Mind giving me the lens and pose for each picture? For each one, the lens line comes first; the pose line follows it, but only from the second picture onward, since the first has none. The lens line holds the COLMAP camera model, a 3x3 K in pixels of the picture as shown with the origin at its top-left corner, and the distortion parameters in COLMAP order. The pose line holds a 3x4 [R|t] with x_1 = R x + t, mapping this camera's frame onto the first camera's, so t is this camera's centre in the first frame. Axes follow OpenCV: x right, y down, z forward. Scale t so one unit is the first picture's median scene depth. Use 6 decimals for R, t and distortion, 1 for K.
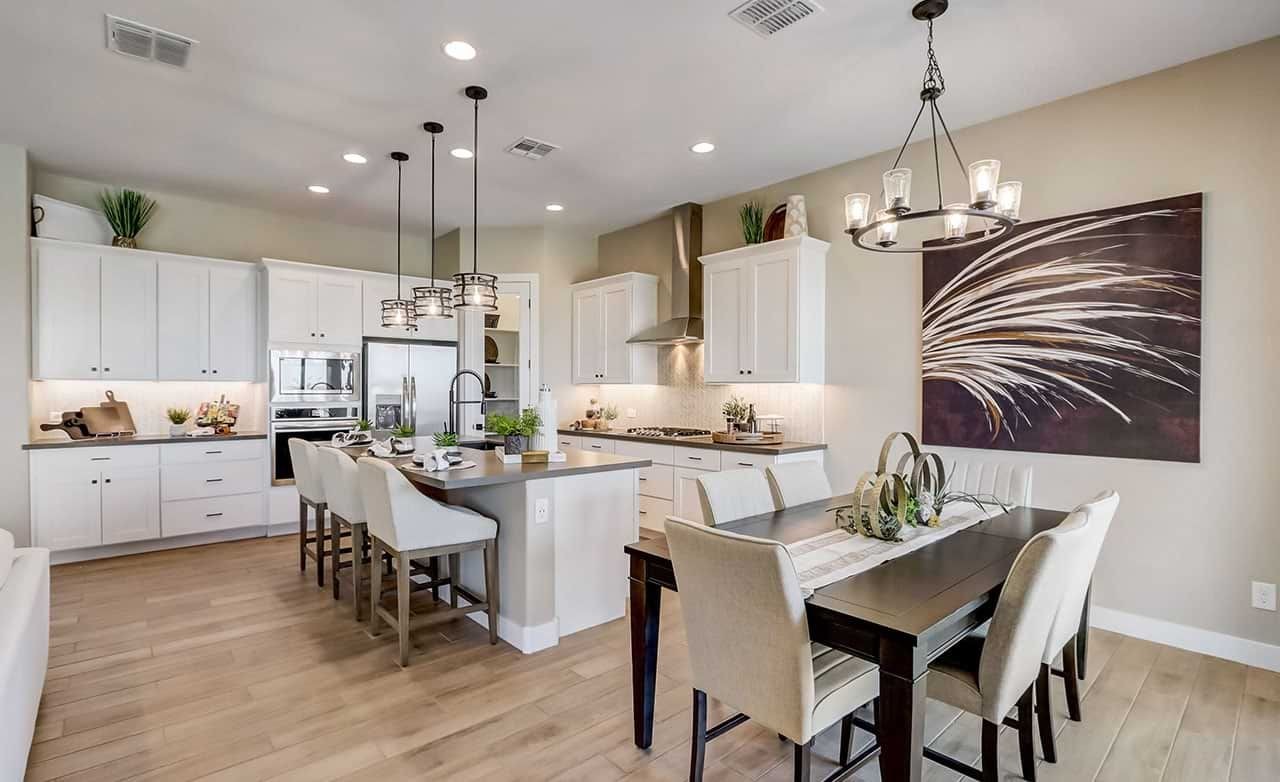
lens RADIAL K [[592.8, 0, 624.2], [0, 592.8, 394.9], [0, 0, 1]] dist [-0.021293, 0.000148]
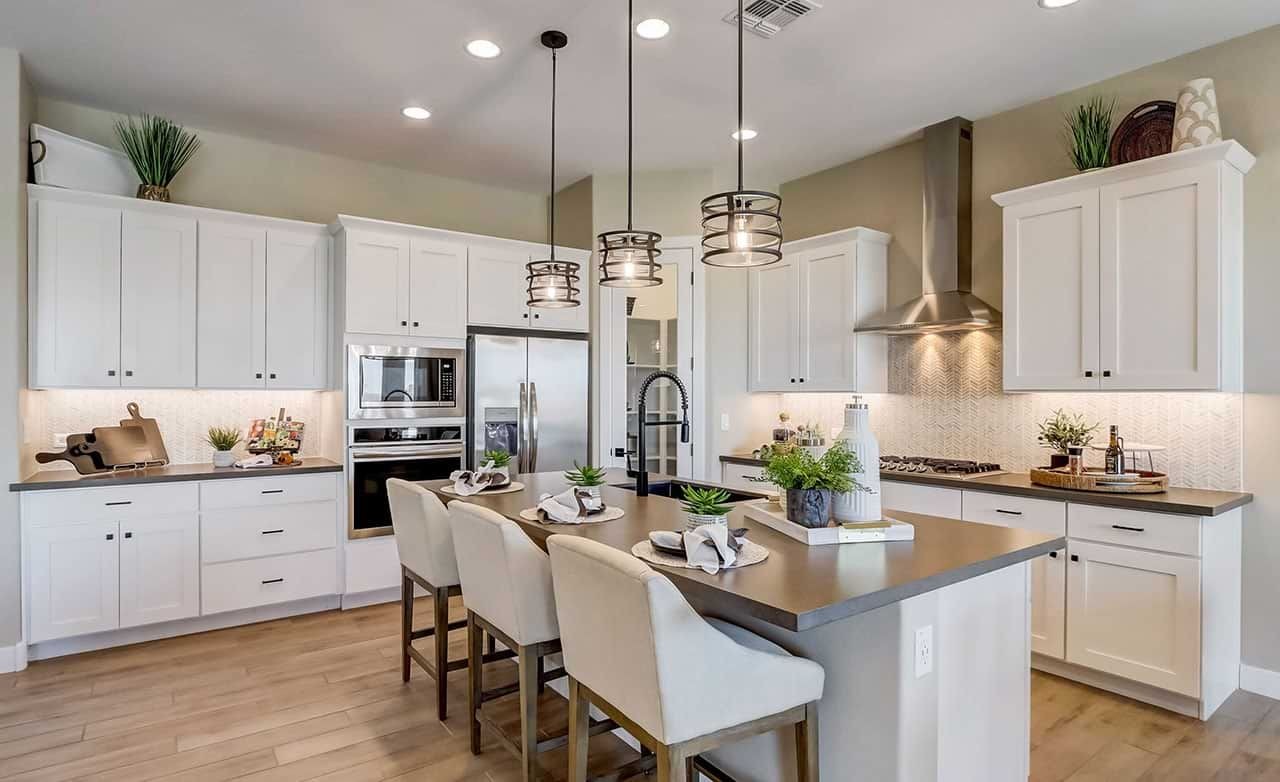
lens RADIAL K [[694.1, 0, 642.3], [0, 694.1, 395.7], [0, 0, 1]] dist [-0.021927, 0.000282]
pose [[0.995143, -0.001339, -0.098427, -0.182107], [0.000341, 0.999948, -0.010150, -0.007754], [0.098436, 0.010067, 0.995092, 0.228226]]
